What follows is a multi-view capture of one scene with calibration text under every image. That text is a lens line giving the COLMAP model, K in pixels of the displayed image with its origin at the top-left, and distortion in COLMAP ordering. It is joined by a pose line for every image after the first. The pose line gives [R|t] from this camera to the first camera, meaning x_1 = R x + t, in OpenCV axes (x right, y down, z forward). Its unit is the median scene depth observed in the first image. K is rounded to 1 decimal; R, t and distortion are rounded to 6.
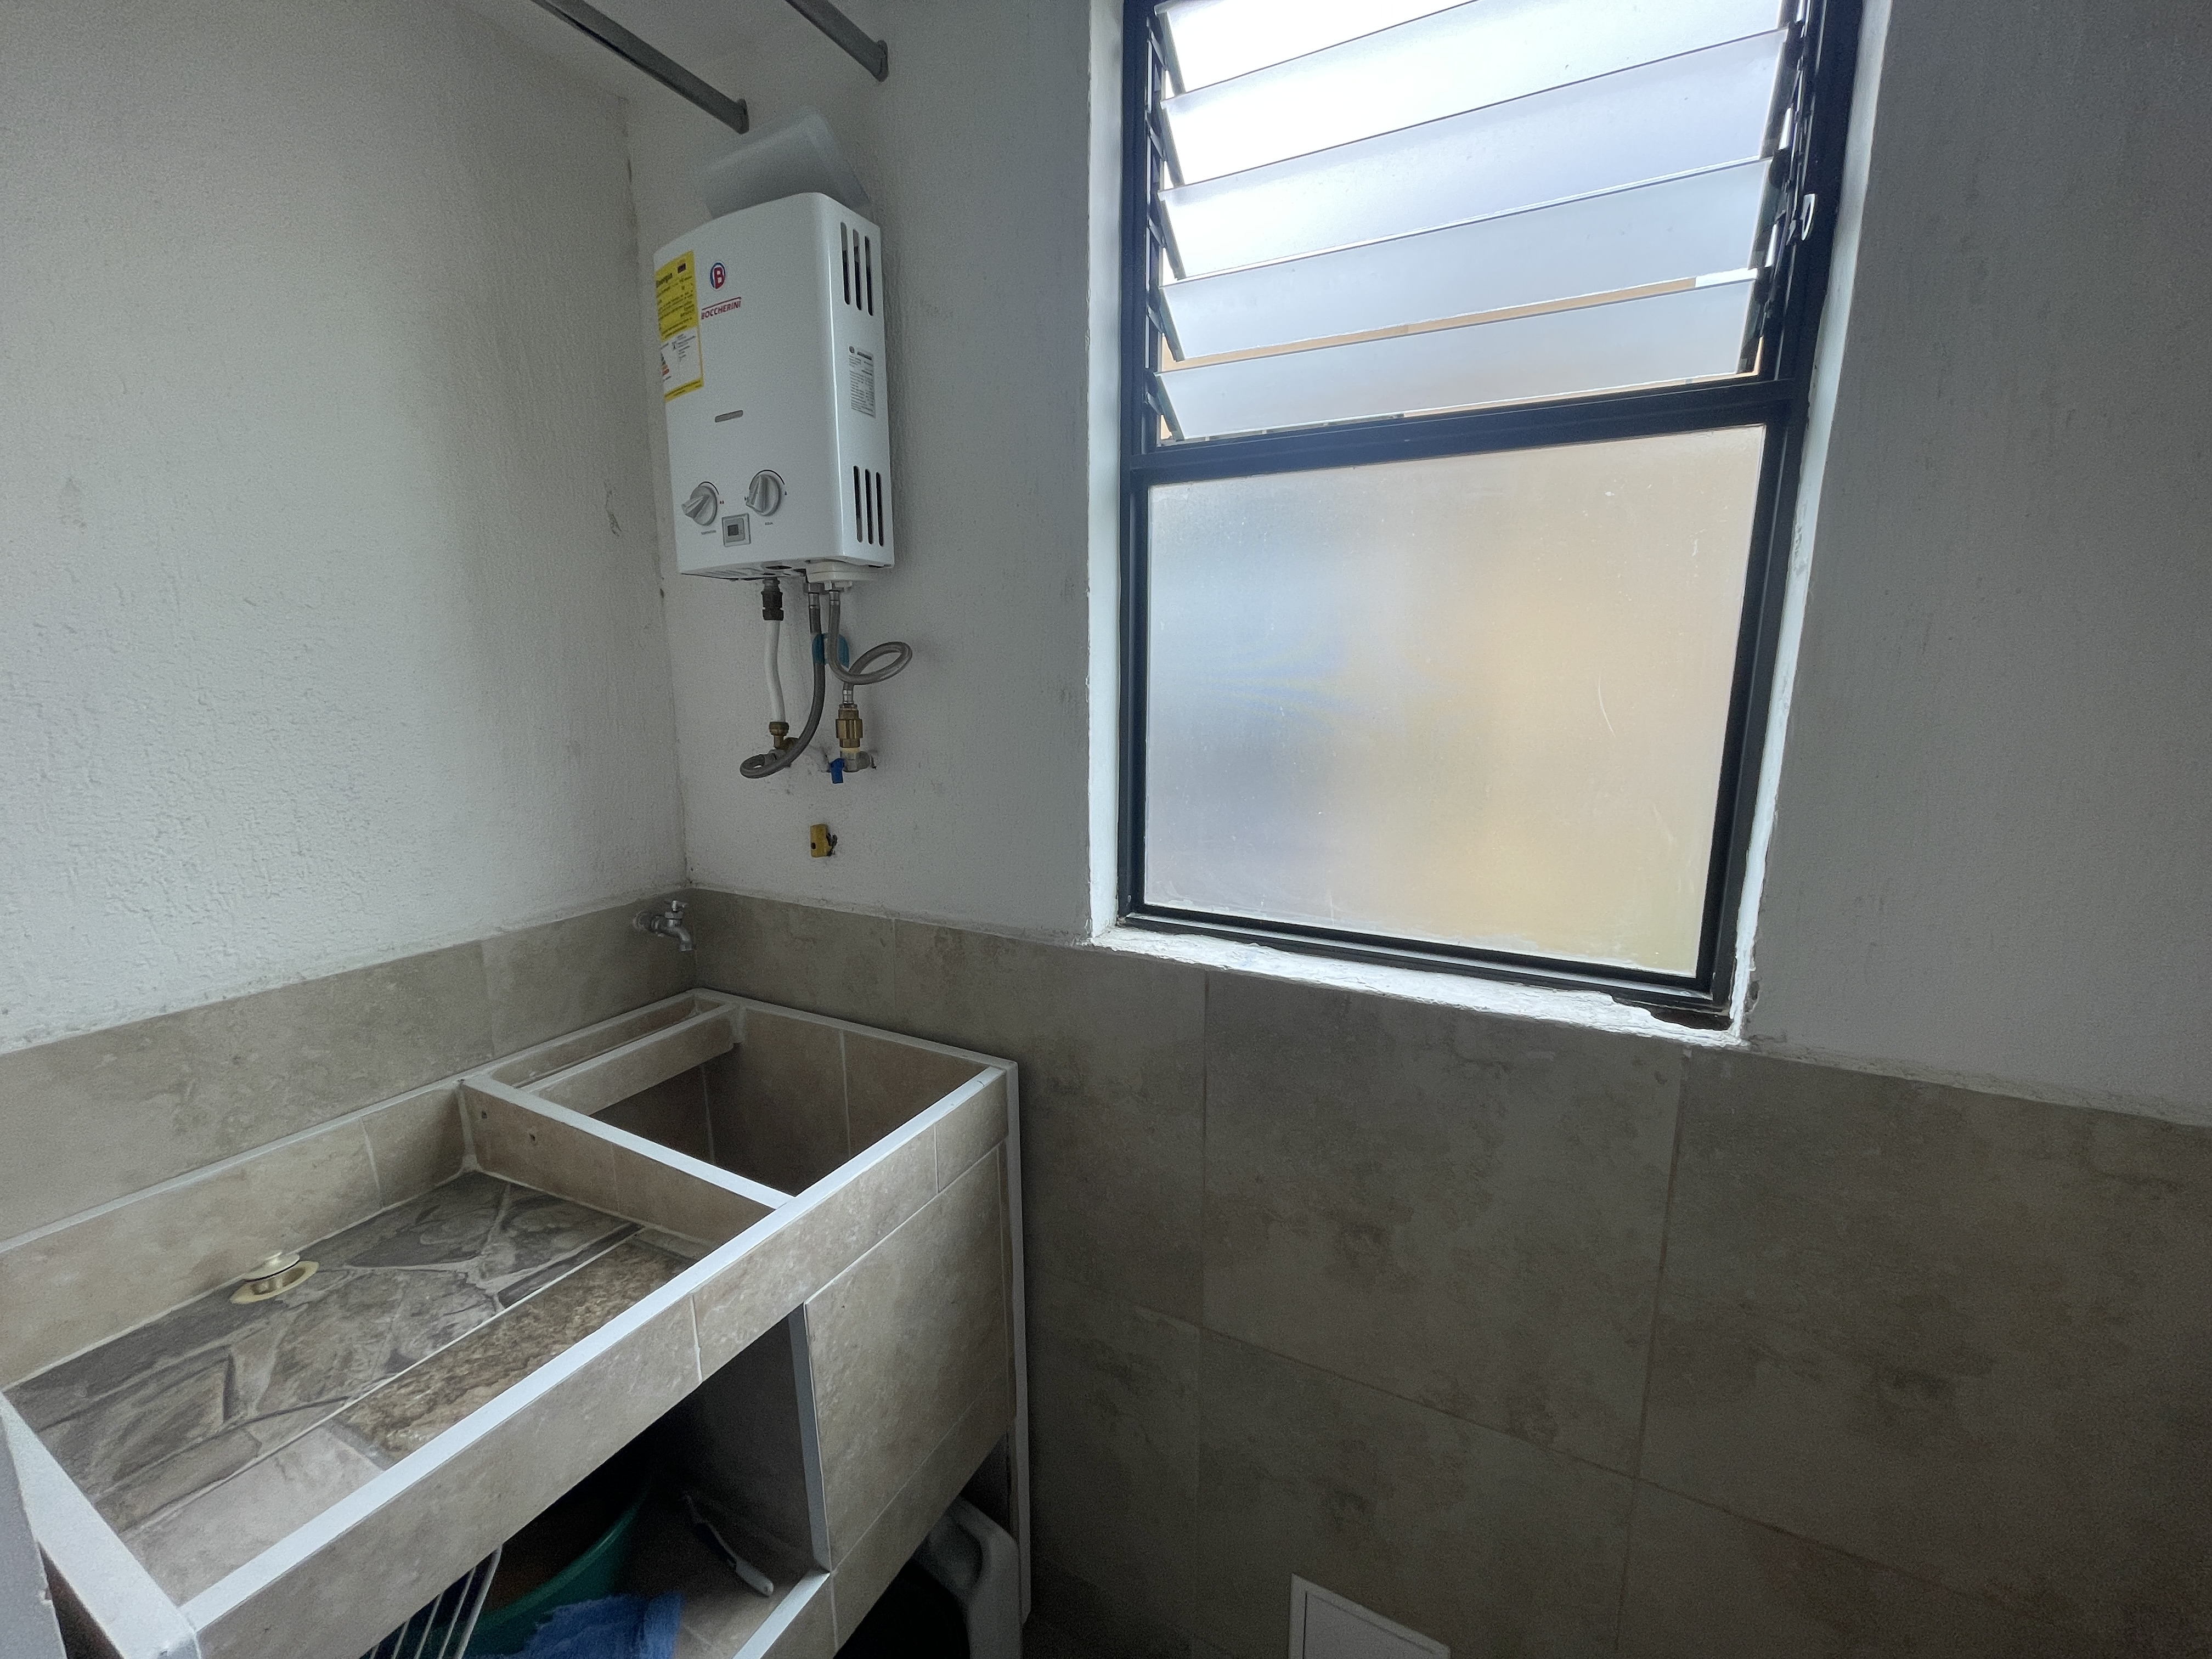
lens RADIAL K [[890.1, 0, 1102.9], [0, 890.1, 832.3], [0, 0, 1]] dist [-0.003691, -0.000705]
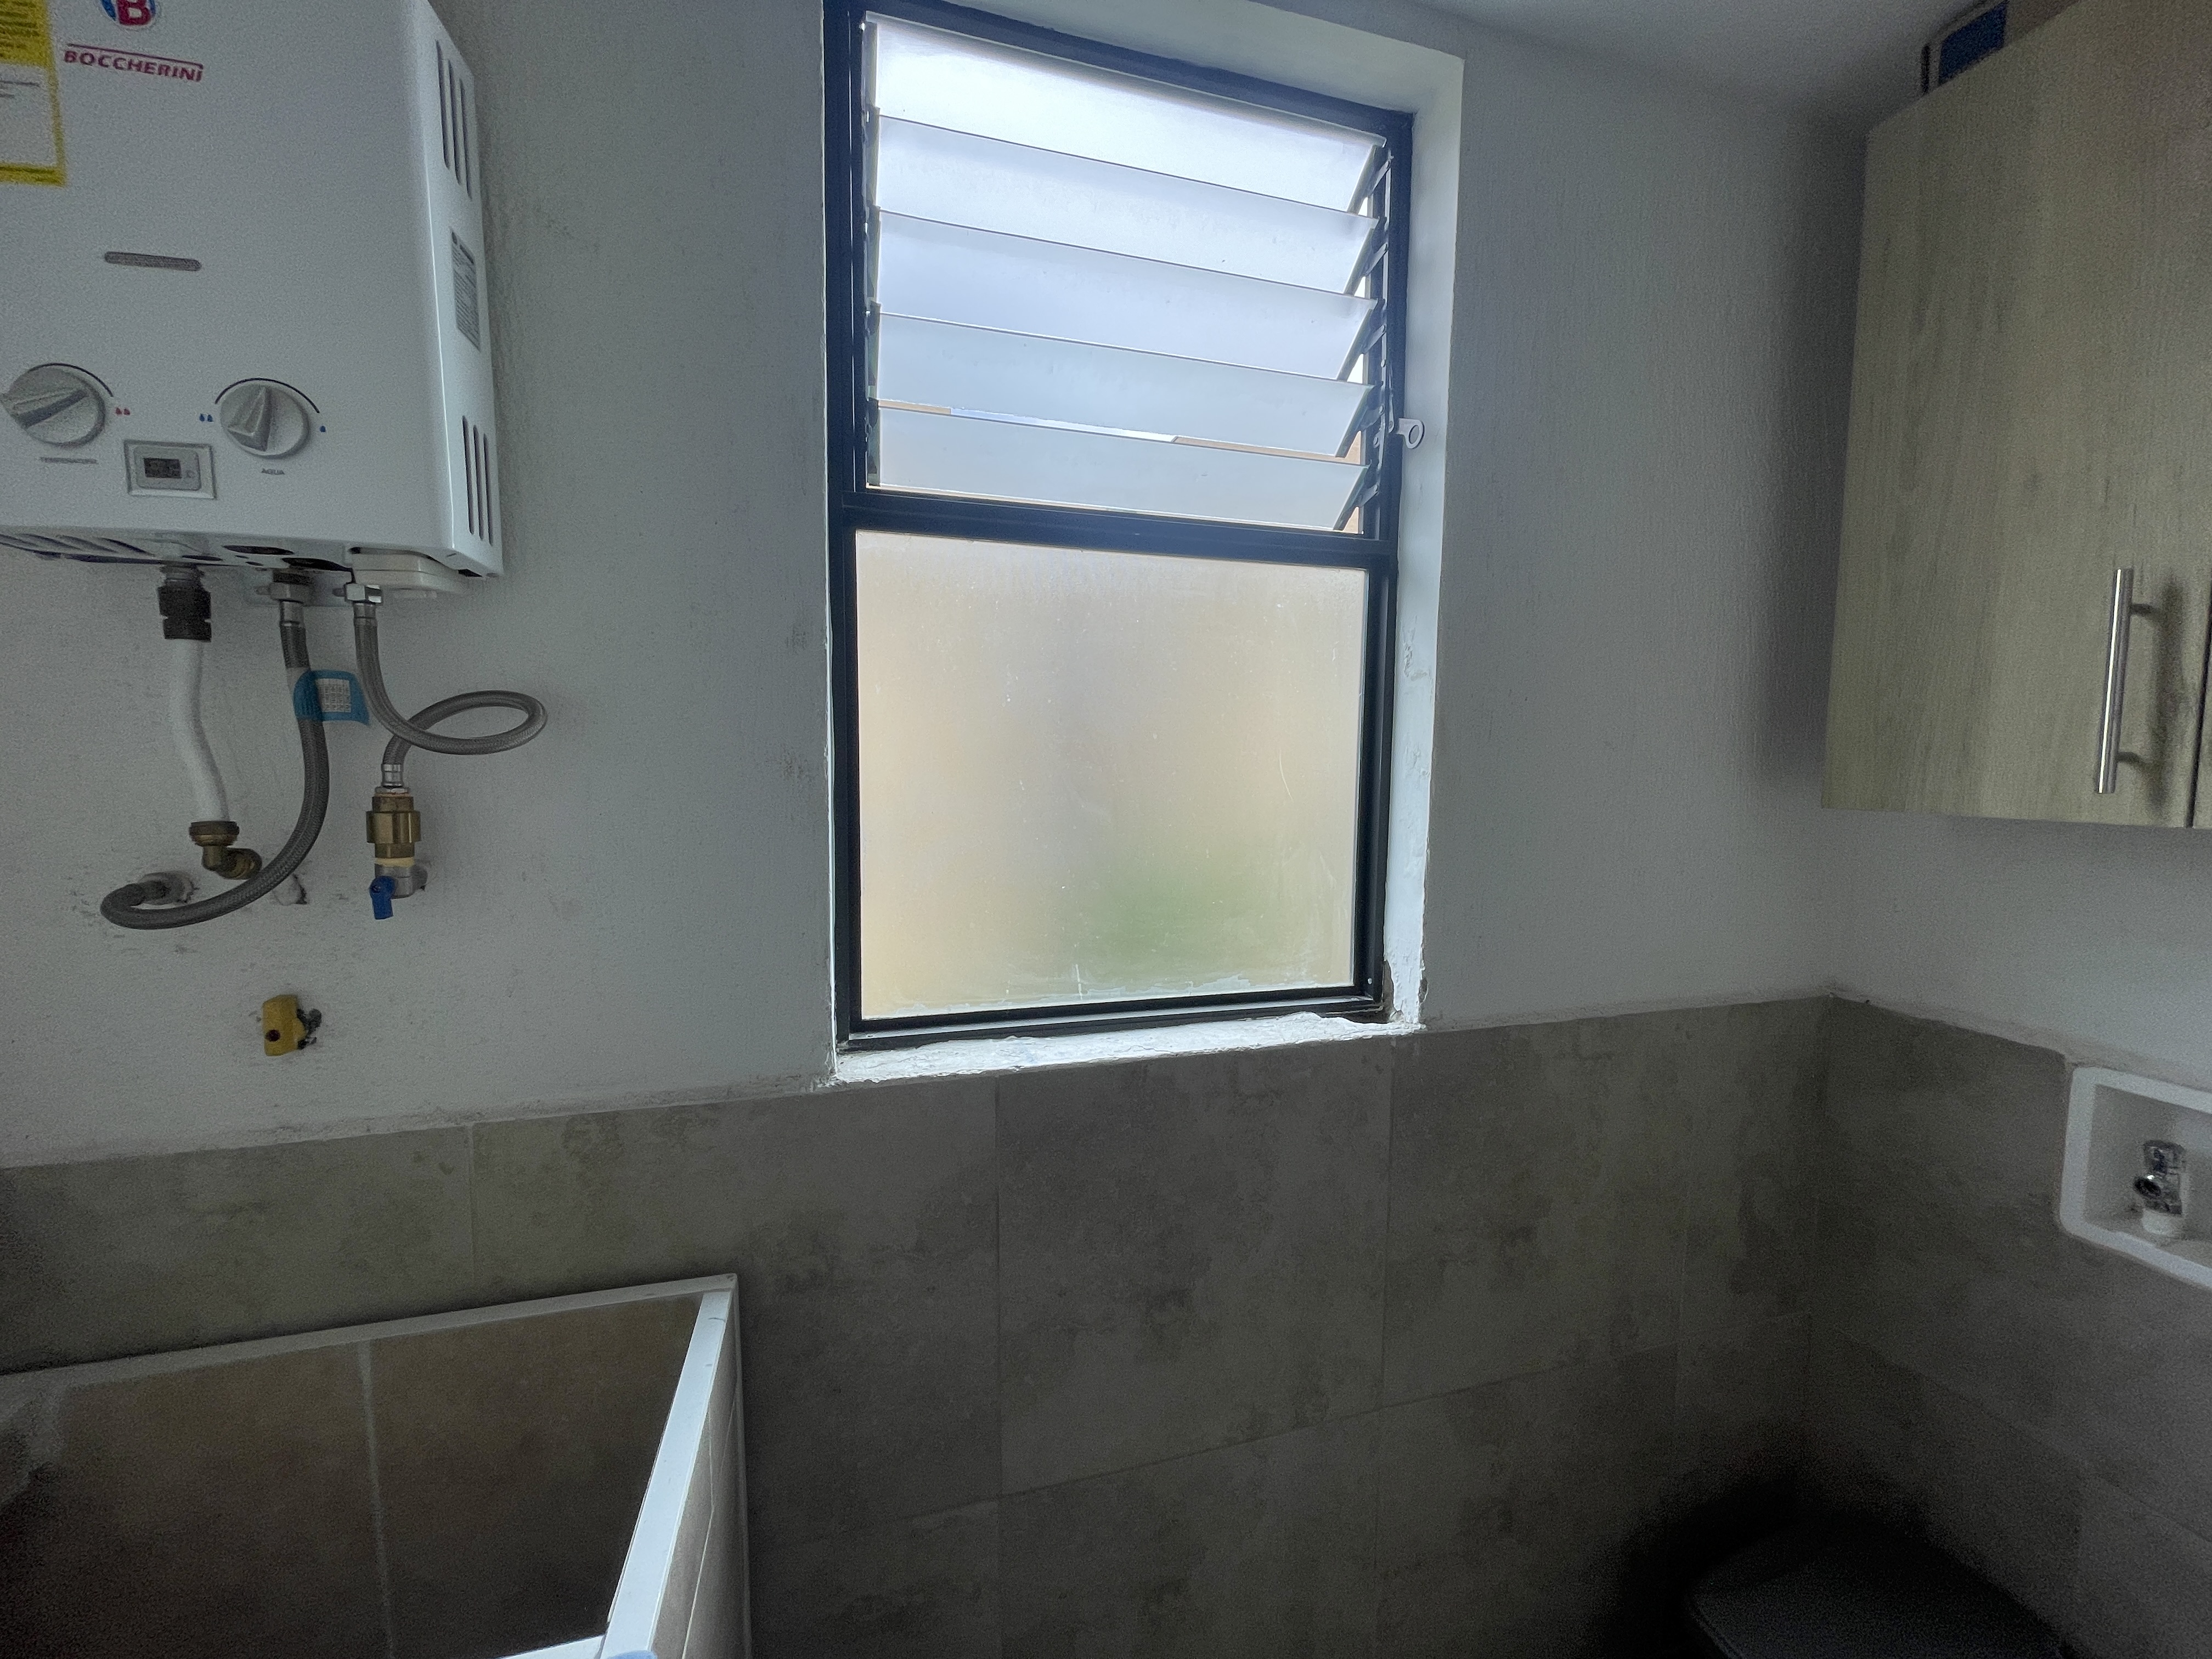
lens RADIAL K [[890.1, 0, 1100.2], [0, 890.1, 837.5], [0, 0, 1]] dist [-0.003691, -0.000705]
pose [[0.719300, -0.053497, 0.692637, -0.389637], [0.116634, 0.992178, -0.044490, -0.028039], [-0.684839, 0.112787, 0.719913, 0.251812]]
